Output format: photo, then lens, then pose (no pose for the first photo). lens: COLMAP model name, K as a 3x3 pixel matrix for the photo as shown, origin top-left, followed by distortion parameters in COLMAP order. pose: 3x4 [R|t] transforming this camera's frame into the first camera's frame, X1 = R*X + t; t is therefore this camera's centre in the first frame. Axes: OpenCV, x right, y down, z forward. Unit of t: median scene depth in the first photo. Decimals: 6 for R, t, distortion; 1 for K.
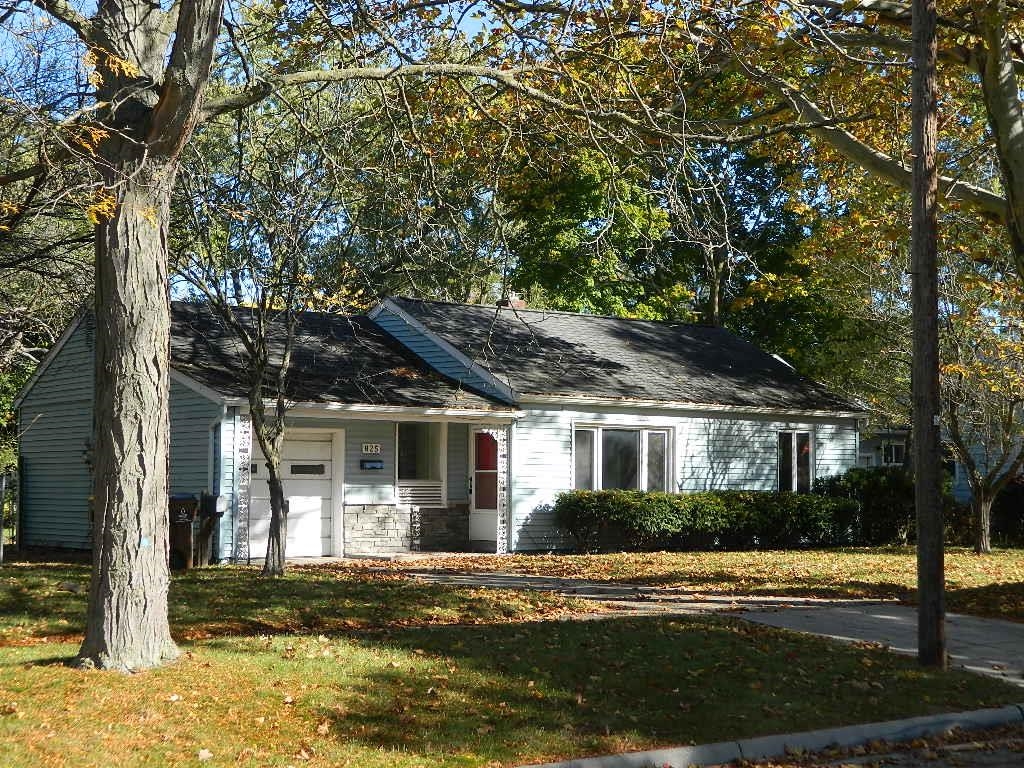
lens RADIAL K [[1700.0, 0, 511.8], [0, 1700.0, 383.9], [0, 0, 1]] dist [-0.036701, 0.000000]
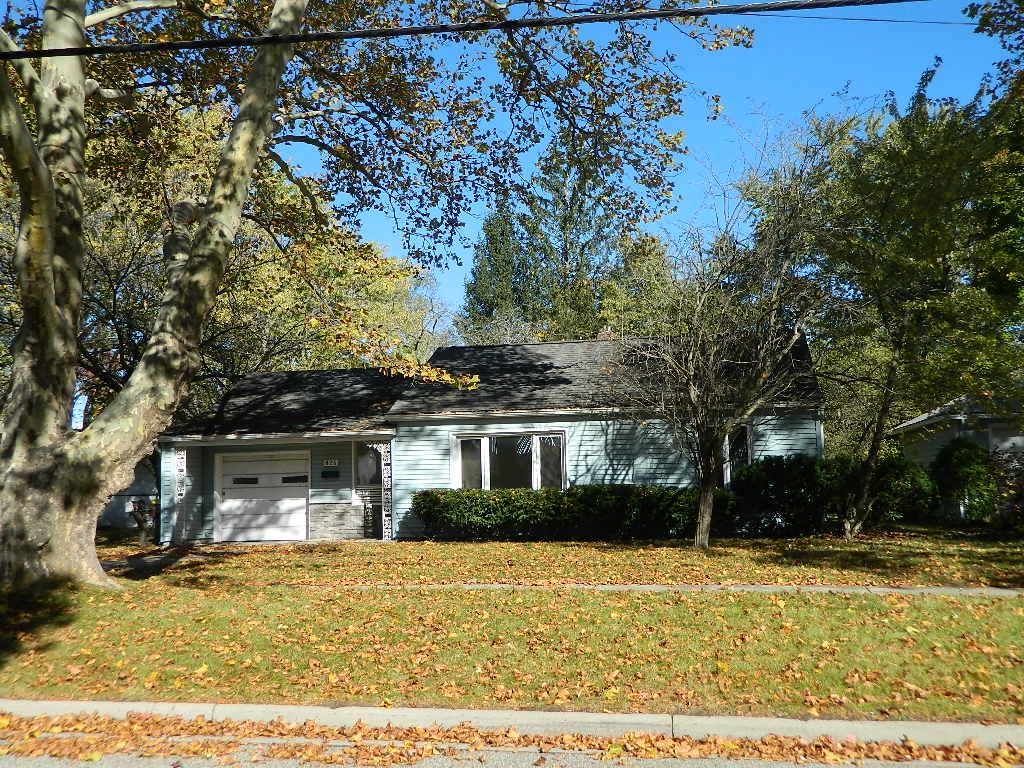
lens RADIAL K [[1052.7, 0, 511.8], [0, 1052.7, 384.7], [0, 0, 1]] dist [0.019831, 0.000000]
pose [[0.627213, -0.098609, -0.772580, 0.656814], [0.073774, 0.995015, -0.067107, 0.041400], [0.775346, -0.014906, 0.631361, 0.550393]]
